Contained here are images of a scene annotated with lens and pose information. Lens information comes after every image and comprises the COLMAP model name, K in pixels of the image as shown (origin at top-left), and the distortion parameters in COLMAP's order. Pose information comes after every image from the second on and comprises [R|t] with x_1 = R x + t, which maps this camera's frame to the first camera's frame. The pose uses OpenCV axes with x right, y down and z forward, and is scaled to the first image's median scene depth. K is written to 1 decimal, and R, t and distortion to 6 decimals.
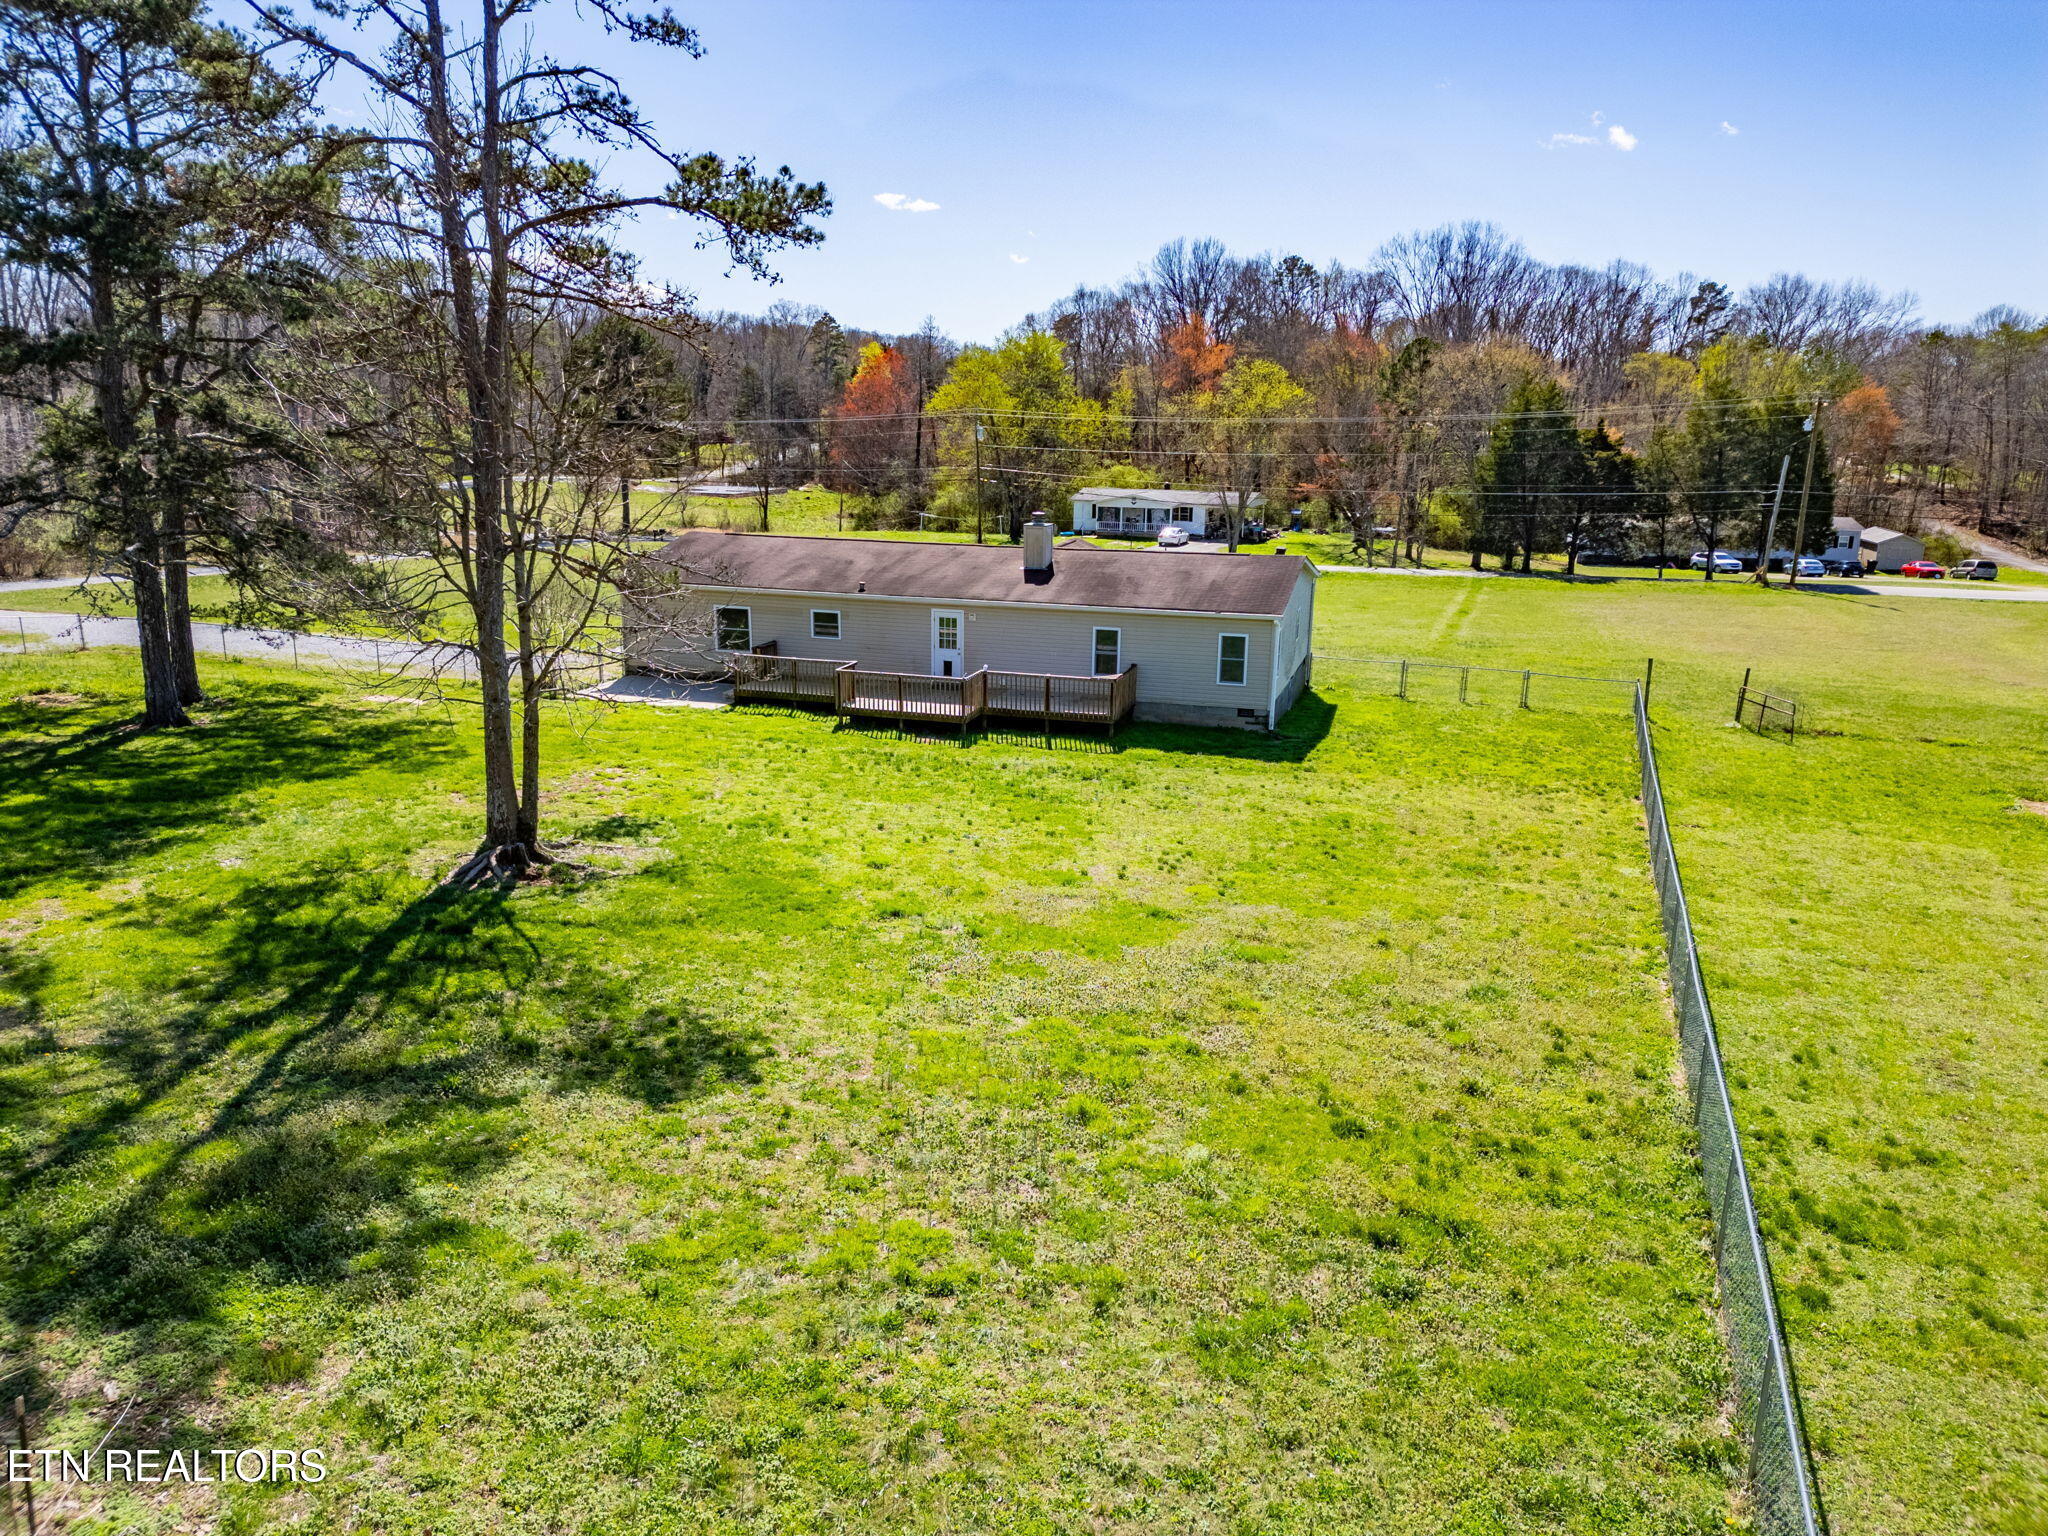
lens RADIAL K [[1449.2, 0, 1012.1], [0, 1449.2, 774.4], [0, 0, 1]] dist [0.072293, -0.066972]
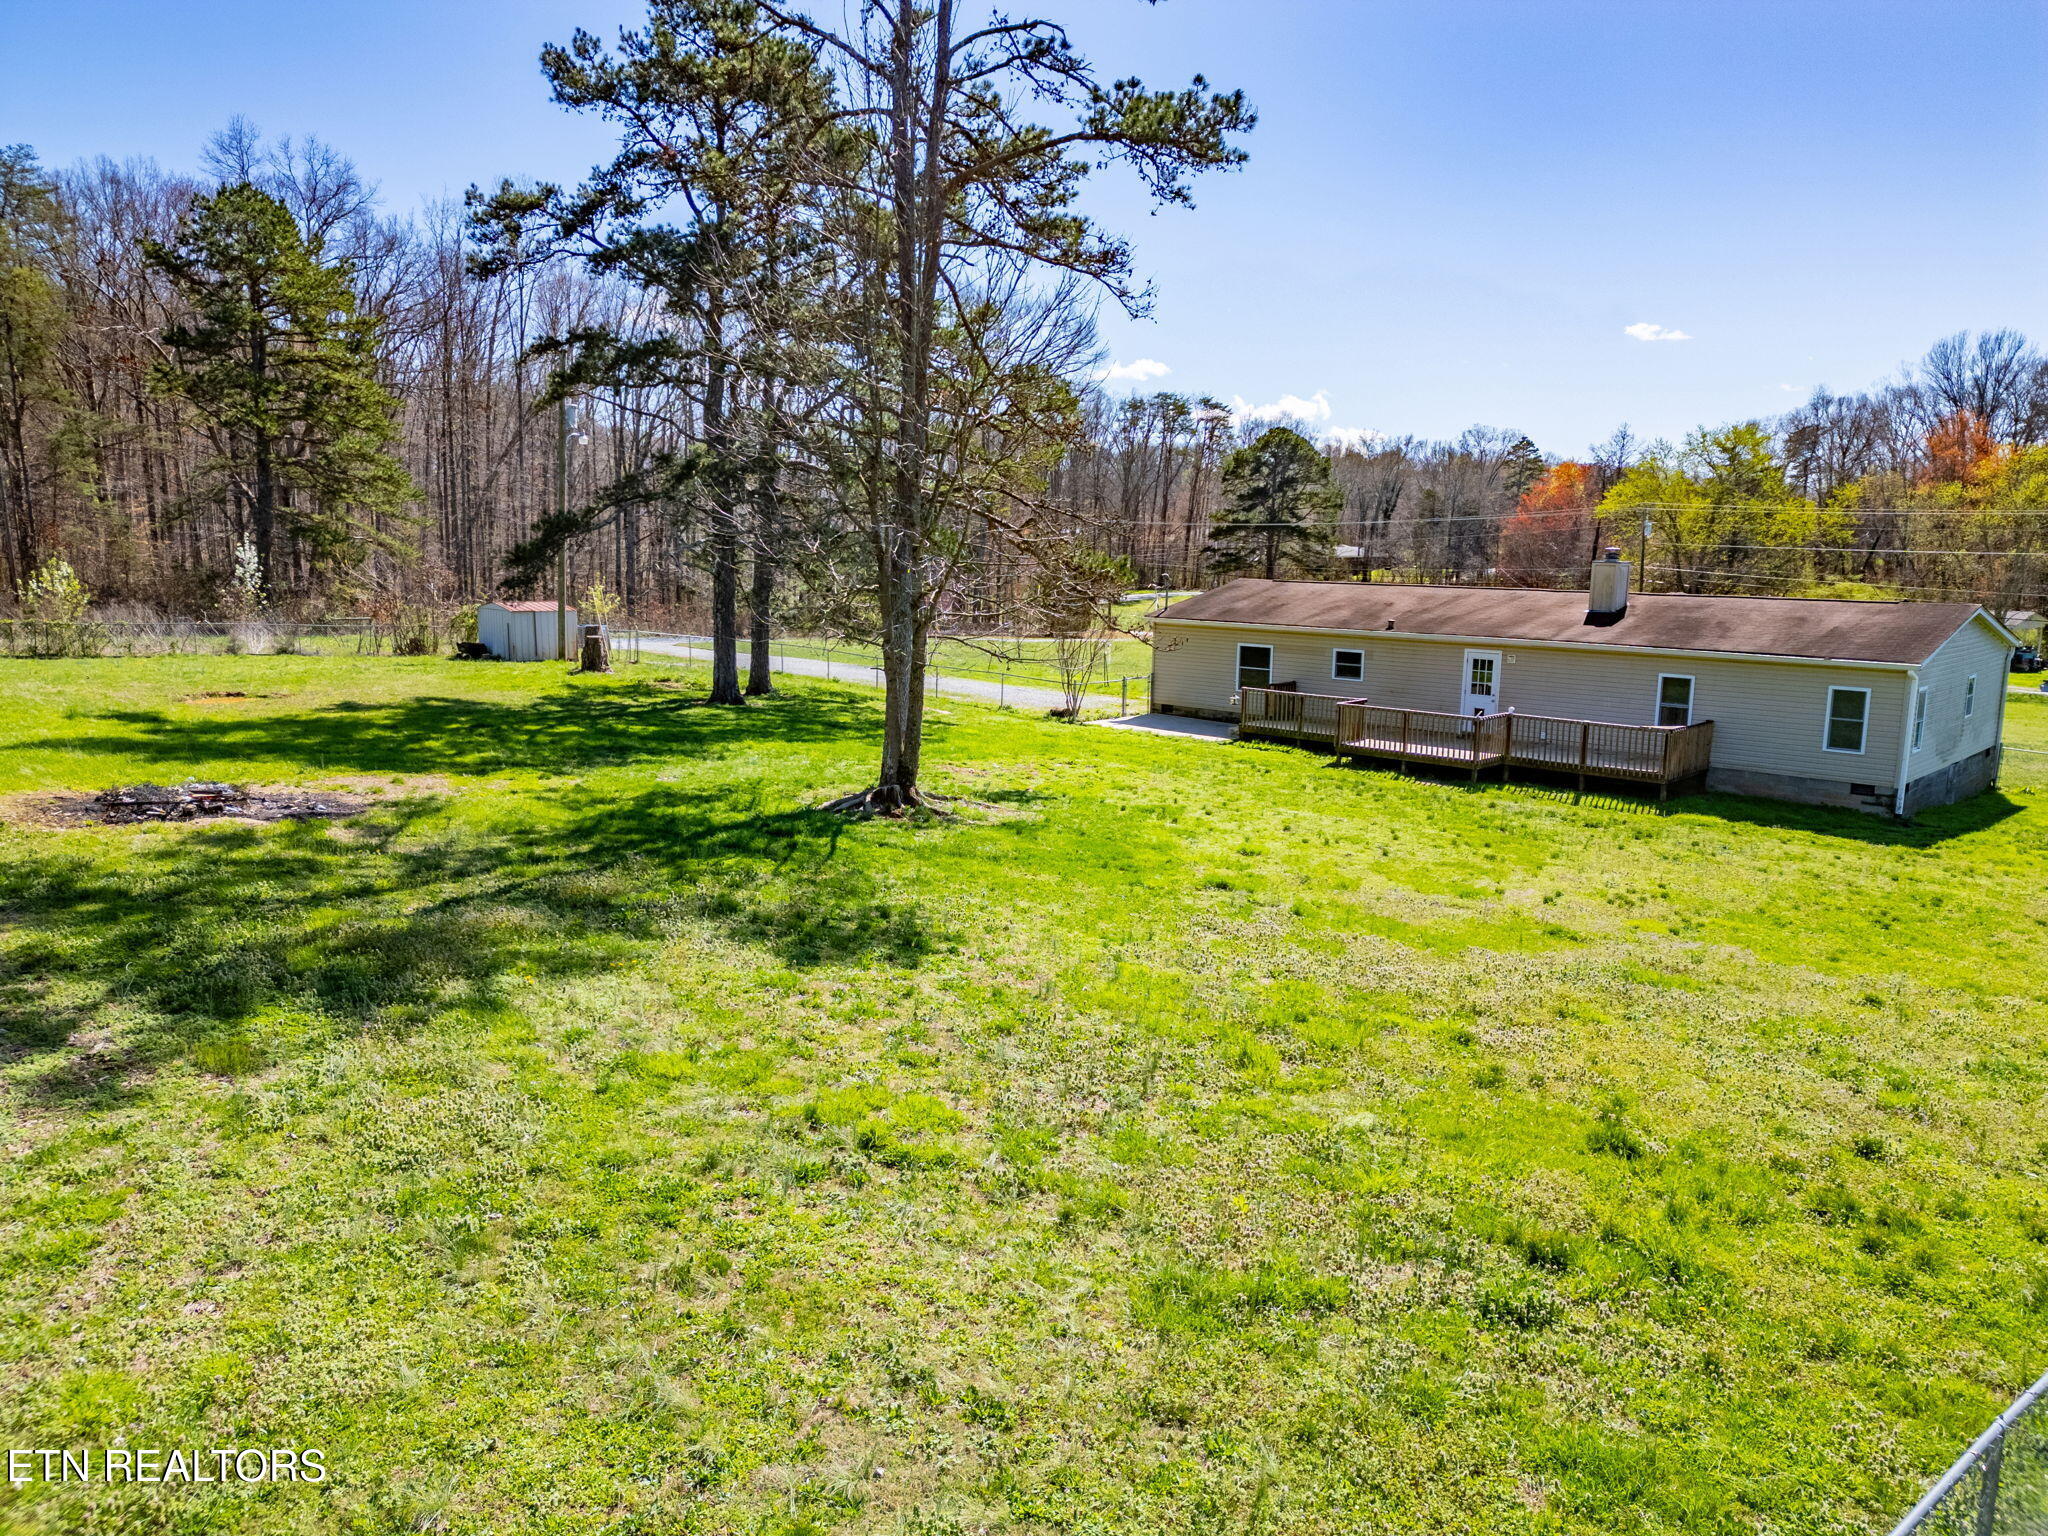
lens RADIAL K [[1449.2, 0, 993.6], [0, 1449.2, 753.2], [0, 0, 1]] dist [0.072293, -0.066972]
pose [[0.890362, 0.076413, -0.448795, 0.092714], [-0.122614, 0.989635, -0.074756, 0.051150], [0.438431, 0.121588, 0.890502, 0.079610]]
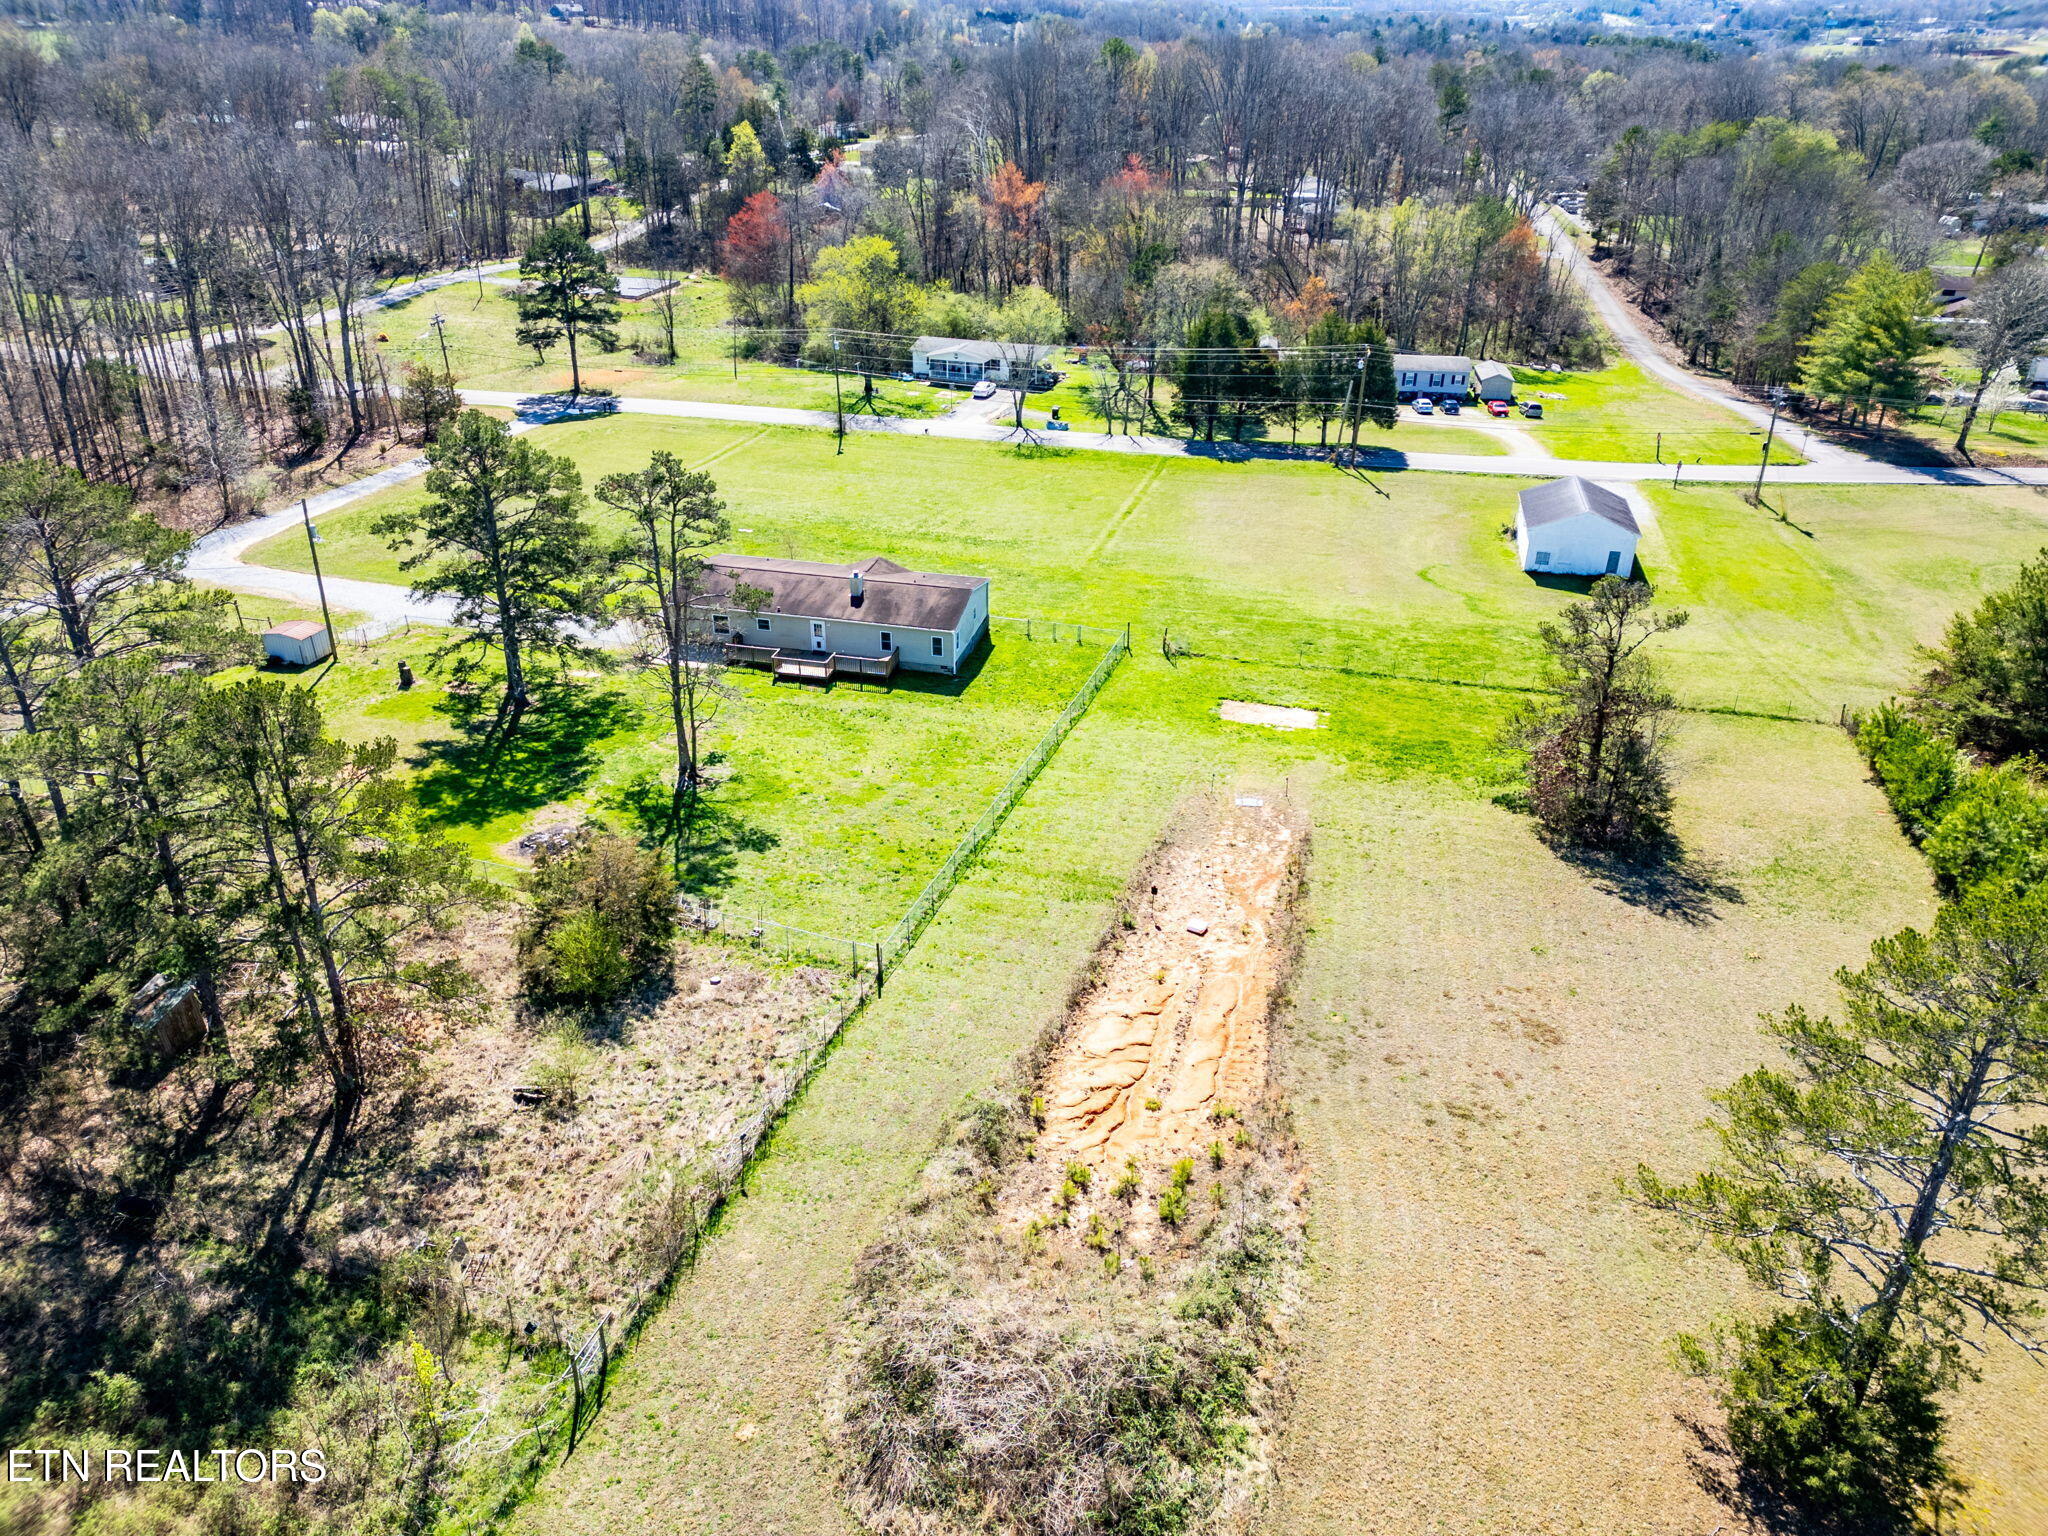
lens RADIAL K [[1449.2, 0, 1028.3], [0, 1449.2, 772.5], [0, 0, 1]] dist [0.072293, -0.066972]
pose [[0.996316, -0.040044, 0.075831, 0.103514], [0.021603, 0.972961, 0.229956, -0.397792], [-0.082989, -0.227471, 0.970242, -1.311901]]
